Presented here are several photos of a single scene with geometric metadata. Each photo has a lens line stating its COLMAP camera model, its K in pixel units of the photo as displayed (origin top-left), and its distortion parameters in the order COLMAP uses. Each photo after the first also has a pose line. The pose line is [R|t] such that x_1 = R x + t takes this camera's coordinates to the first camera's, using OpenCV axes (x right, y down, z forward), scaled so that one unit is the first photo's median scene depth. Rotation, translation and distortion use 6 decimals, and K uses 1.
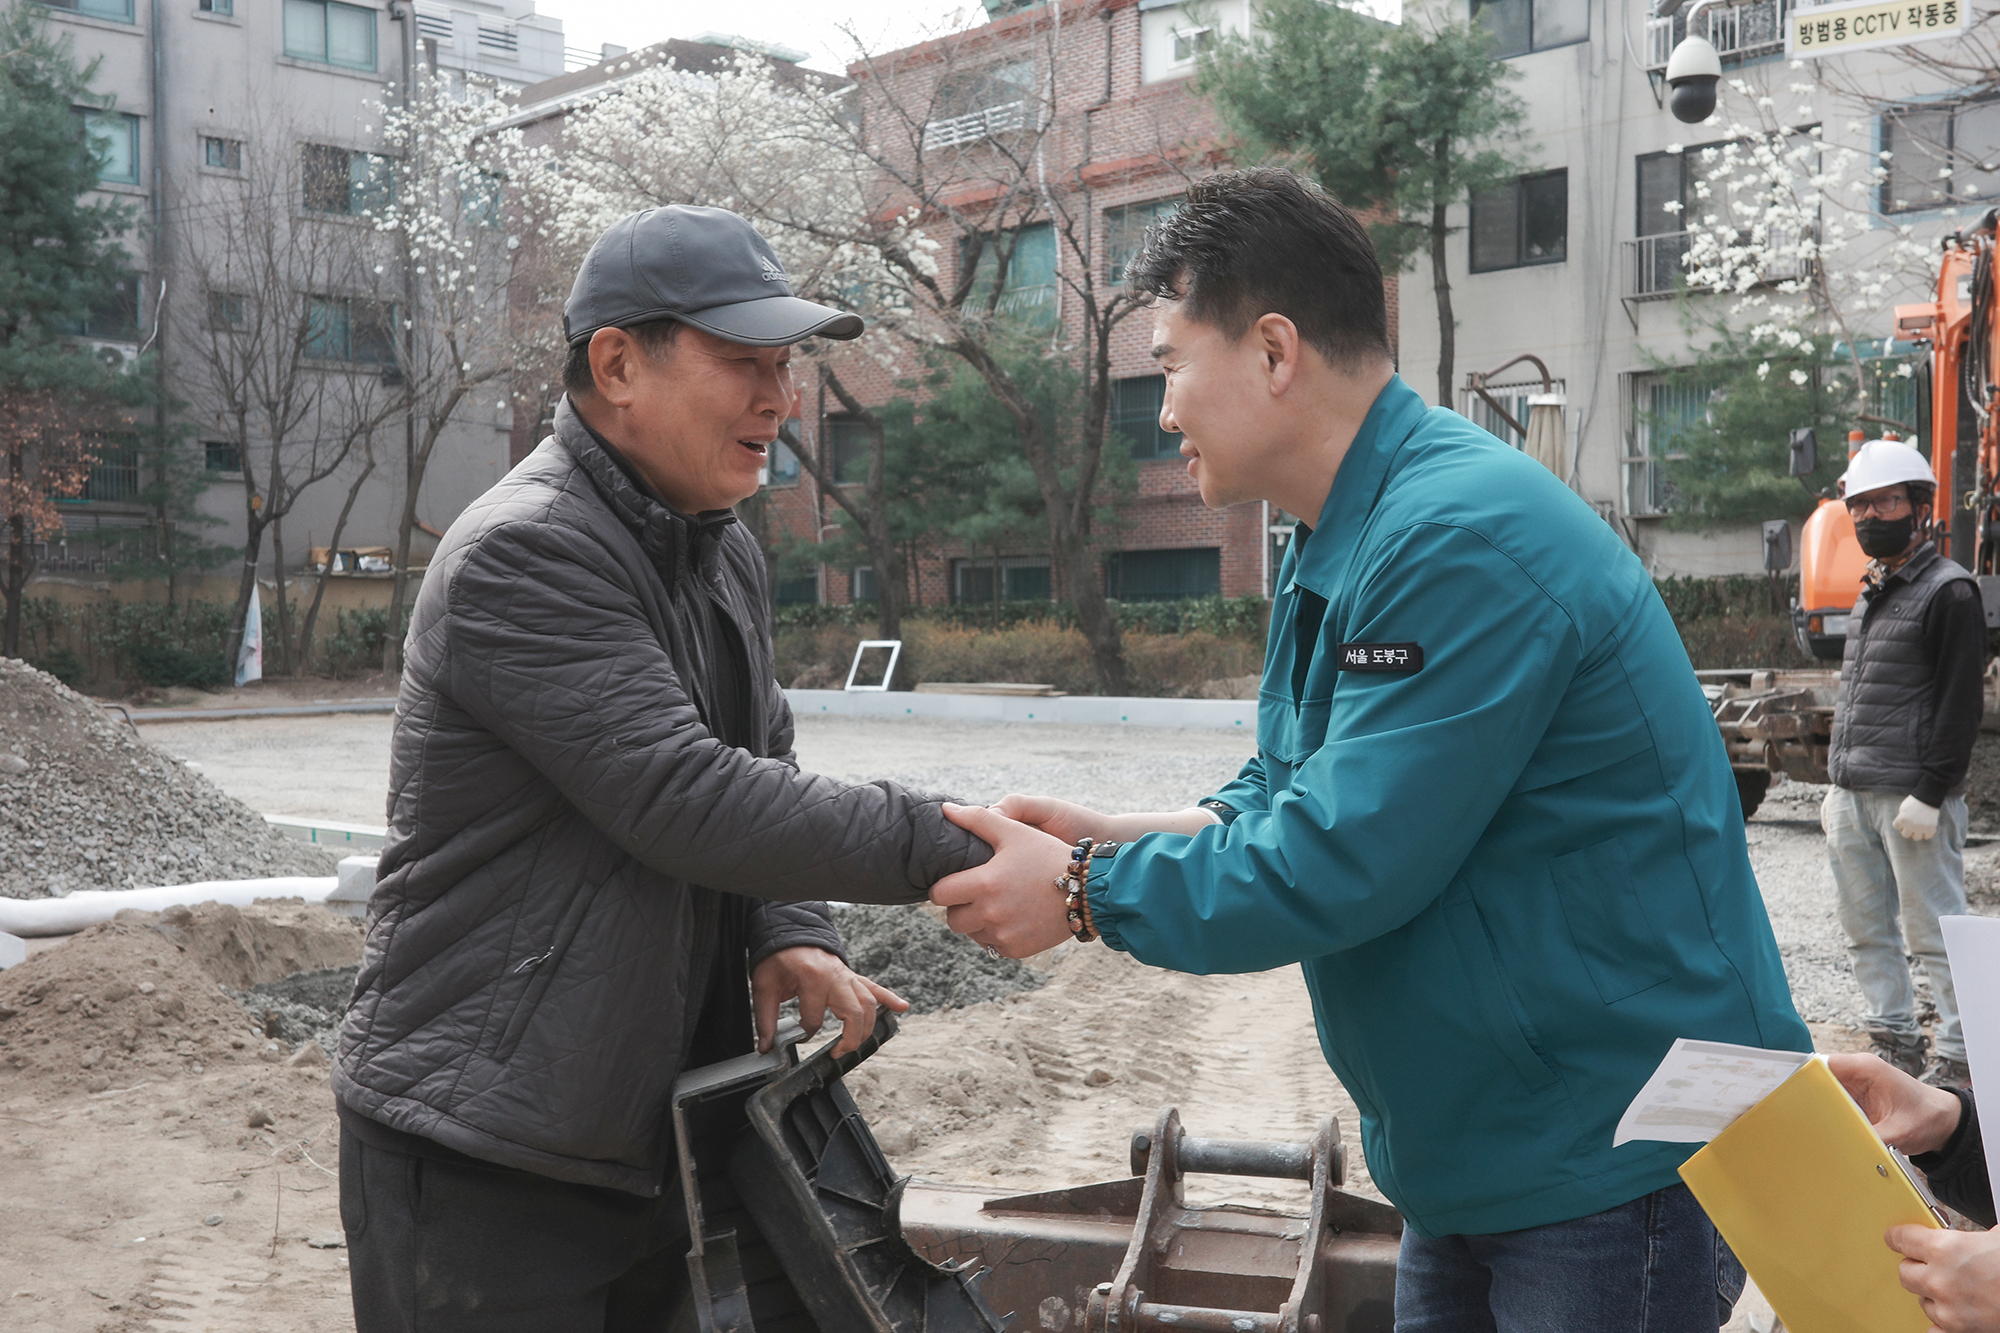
lens RADIAL K [[2306.7, 0, 999.6], [0, 2306.7, 668.5], [0, 0, 1]] dist [0.044367, 0.000000]
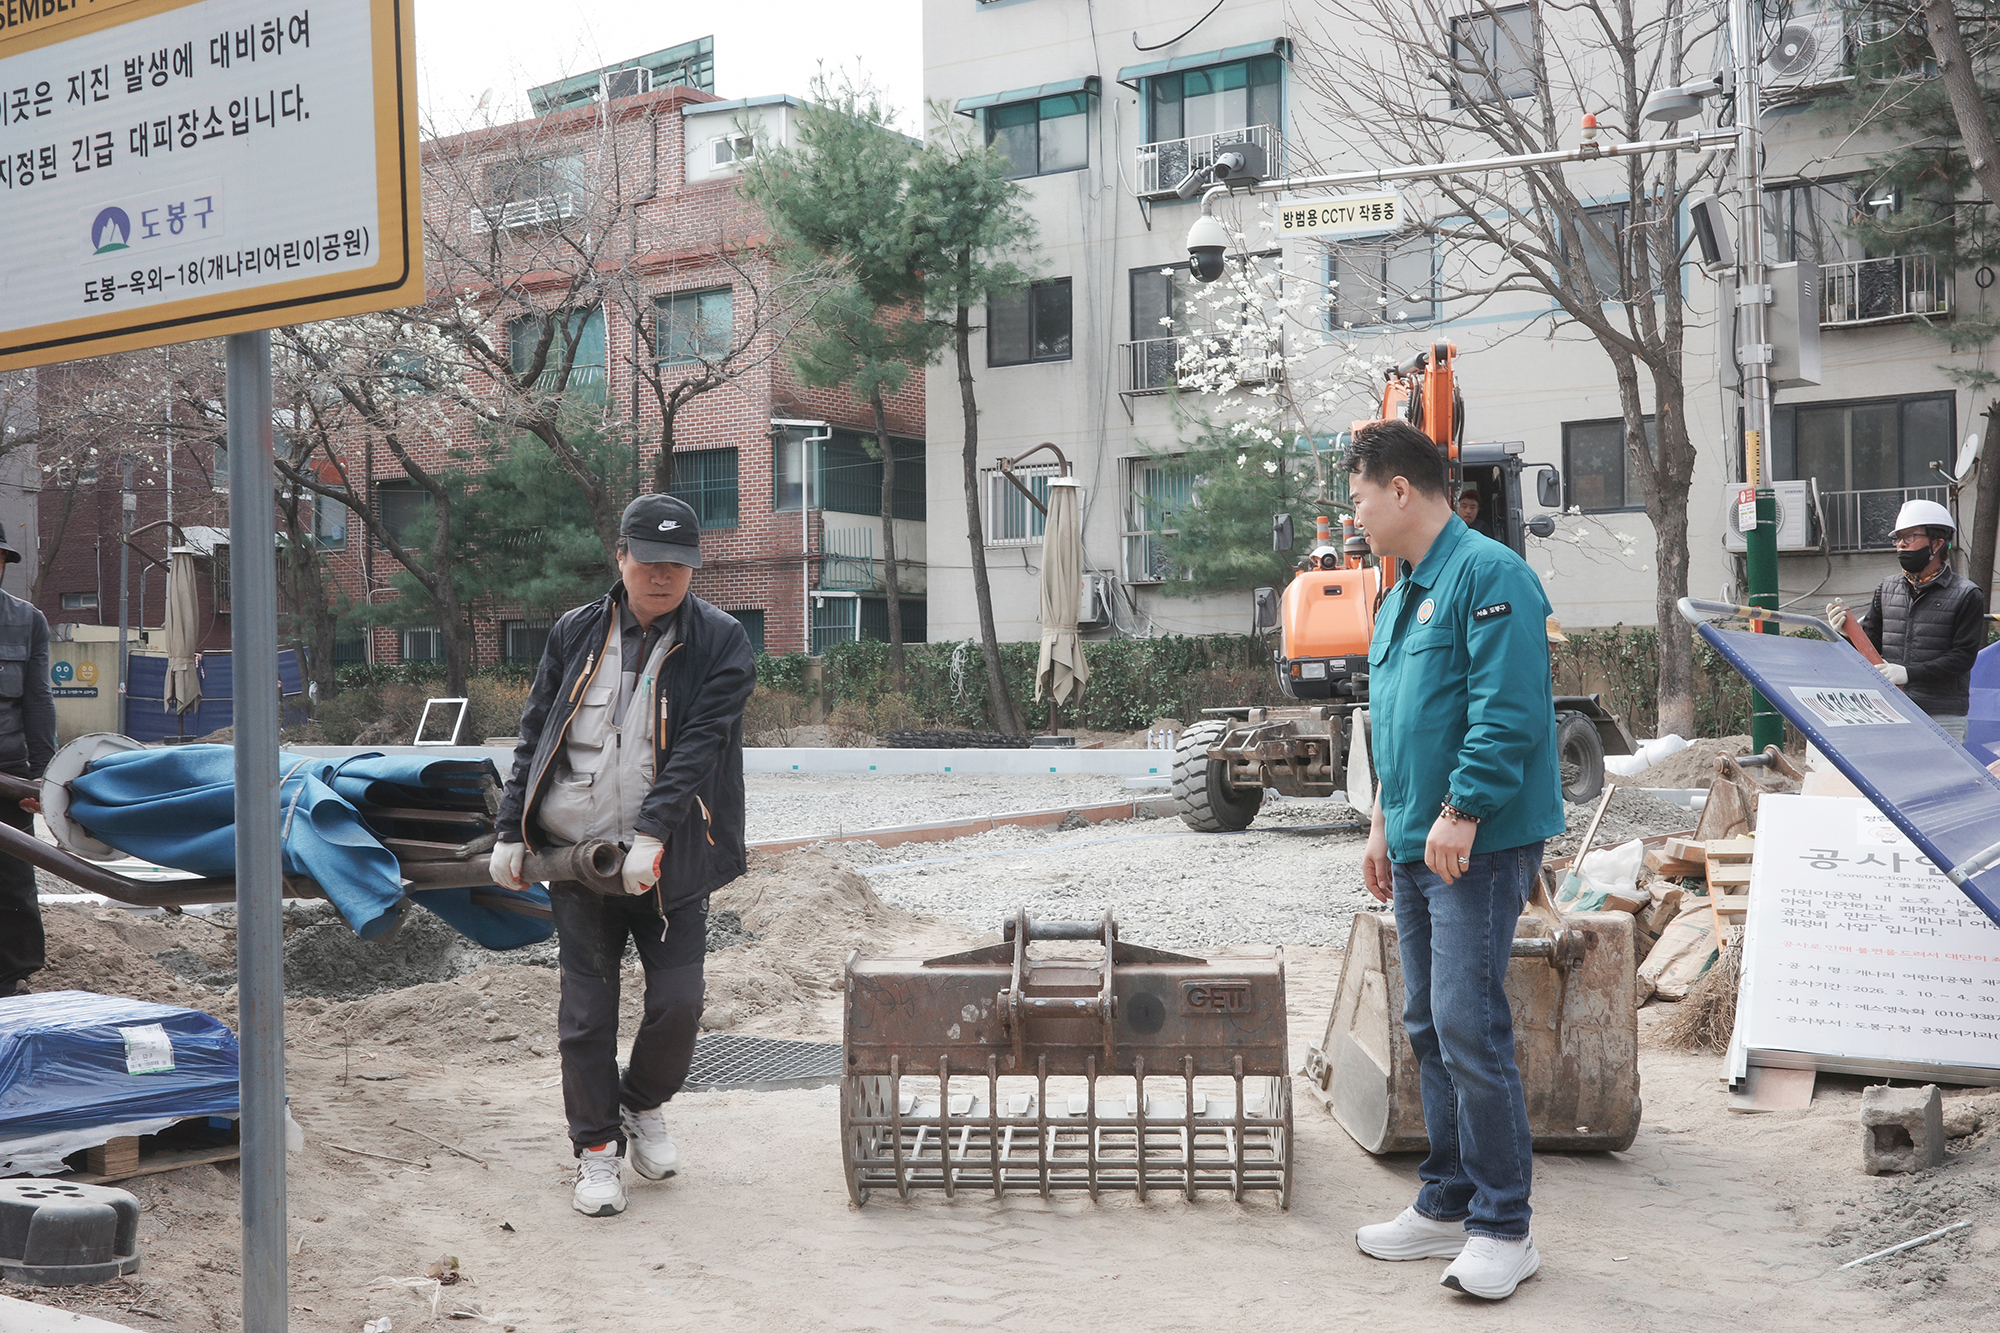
lens RADIAL K [[2306.7, 0, 1000.0], [0, 2306.7, 663.8], [0, 0, 1]] dist [0.044367, 0.000000]
pose [[0.975169, -0.004138, 0.221423, -0.043171], [0.010790, 0.999526, -0.028839, 0.006289], [-0.221198, 0.030512, 0.974751, -0.097288]]
